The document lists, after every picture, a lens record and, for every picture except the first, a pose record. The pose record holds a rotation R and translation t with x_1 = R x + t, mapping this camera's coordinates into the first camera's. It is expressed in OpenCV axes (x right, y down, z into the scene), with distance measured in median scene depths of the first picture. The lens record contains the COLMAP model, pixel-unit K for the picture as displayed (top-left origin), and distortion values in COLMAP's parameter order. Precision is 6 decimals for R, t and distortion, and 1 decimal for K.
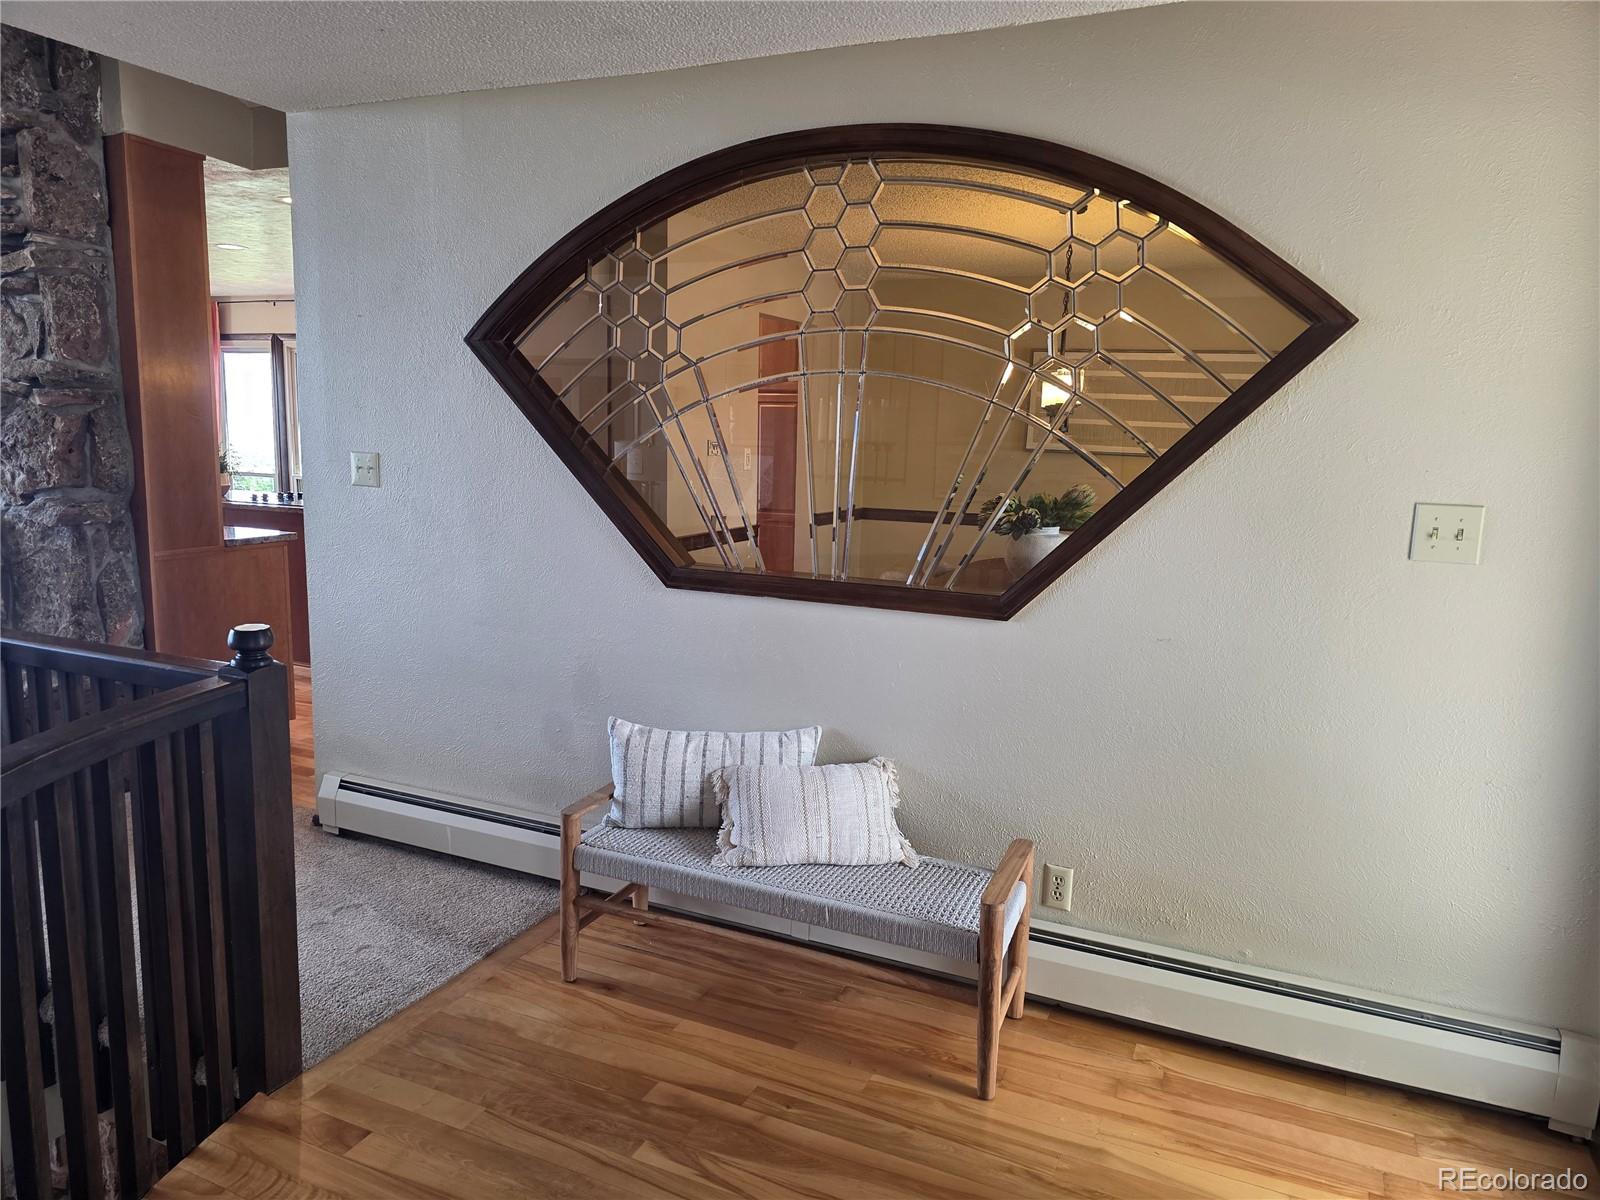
lens RADIAL K [[1072.2, 0, 798.8], [0, 1072.2, 596.5], [0, 0, 1]] dist [0.046042, -0.036705]
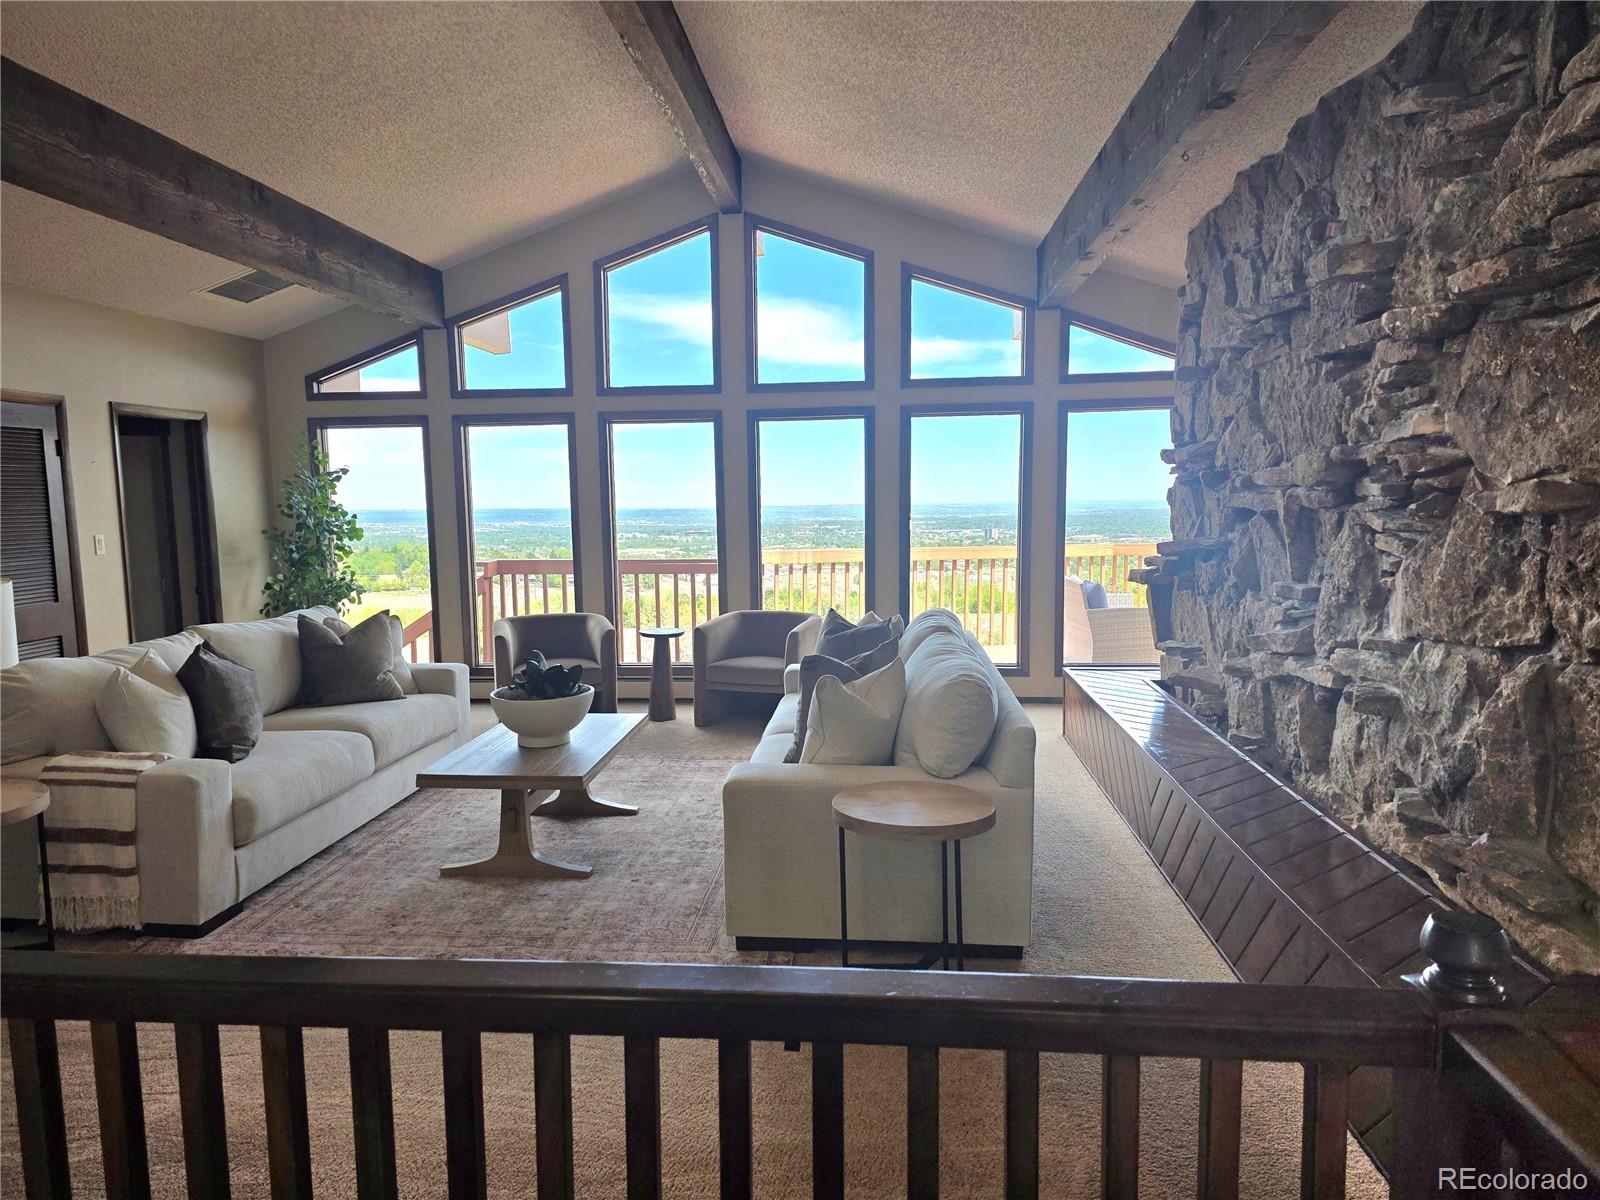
lens RADIAL K [[1072.2, 0, 800.1], [0, 1072.2, 602.3], [0, 0, 1]] dist [0.046042, -0.036705]
pose [[0.318213, 0.070375, -0.945404, -0.295599], [-0.129725, 0.991093, 0.030112, -0.080737], [0.939102, 0.113061, 0.324508, 0.402589]]
